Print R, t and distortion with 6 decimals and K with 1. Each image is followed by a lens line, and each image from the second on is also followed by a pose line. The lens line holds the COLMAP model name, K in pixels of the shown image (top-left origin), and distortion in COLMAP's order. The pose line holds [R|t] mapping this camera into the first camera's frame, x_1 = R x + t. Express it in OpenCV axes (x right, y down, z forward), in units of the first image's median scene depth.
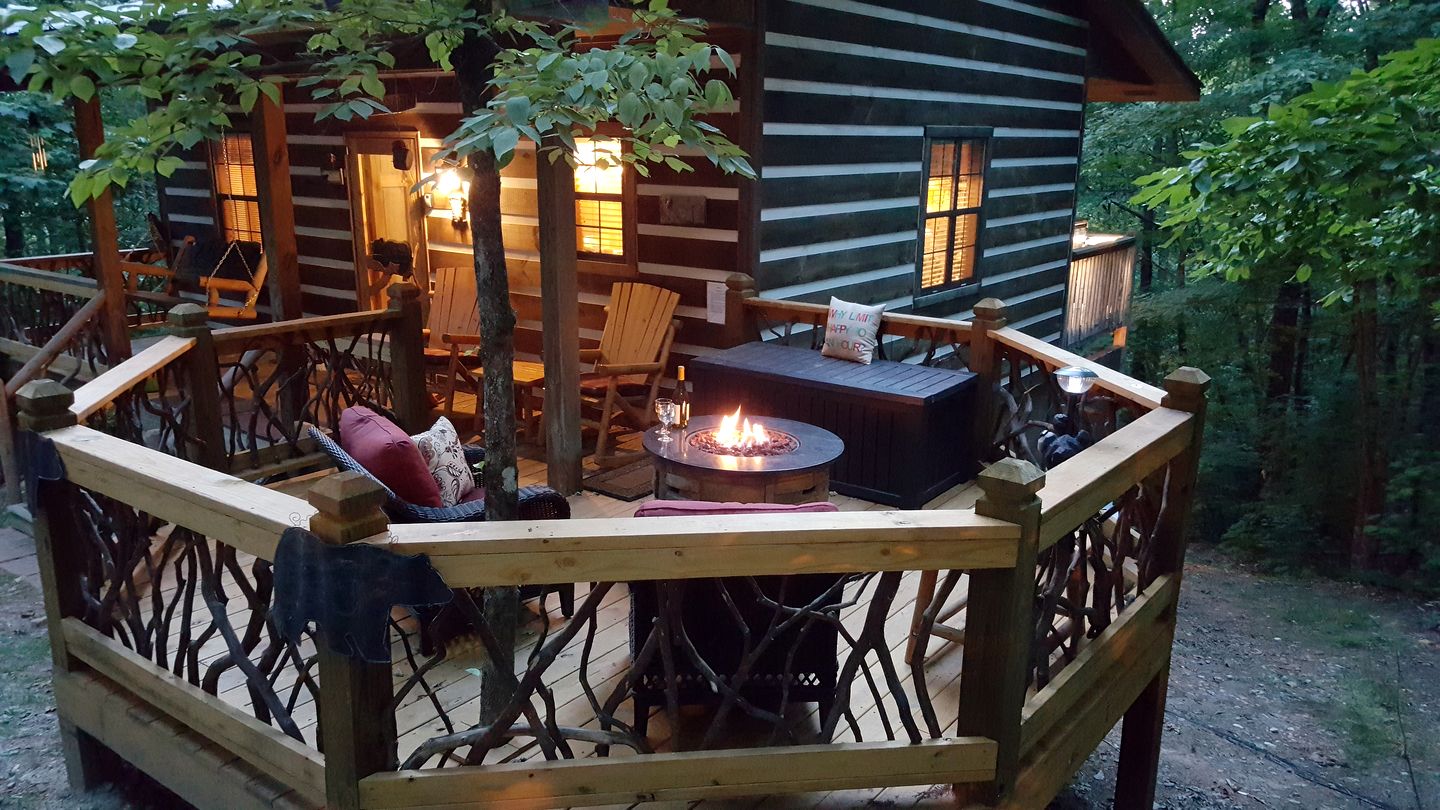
lens RADIAL K [[1117.5, 0, 722.9], [0, 1117.5, 405.4], [0, 0, 1]] dist [0.001730, 0.000362]
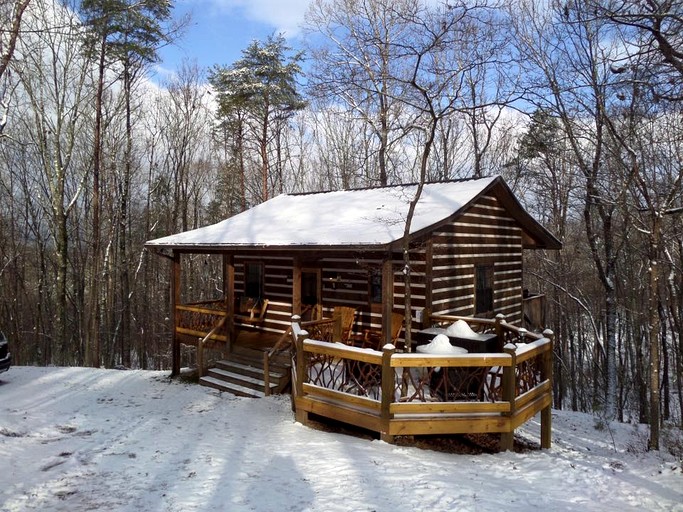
lens RADIAL K [[503.1, 0, 340.9], [0, 503.1, 254.9], [0, 0, 1]] dist [-0.042051, -0.001141]
pose [[0.998673, -0.007873, -0.050903, -0.172117], [-0.003337, 0.976281, -0.216481, 0.063501], [0.051400, 0.216364, 0.974959, -0.597016]]
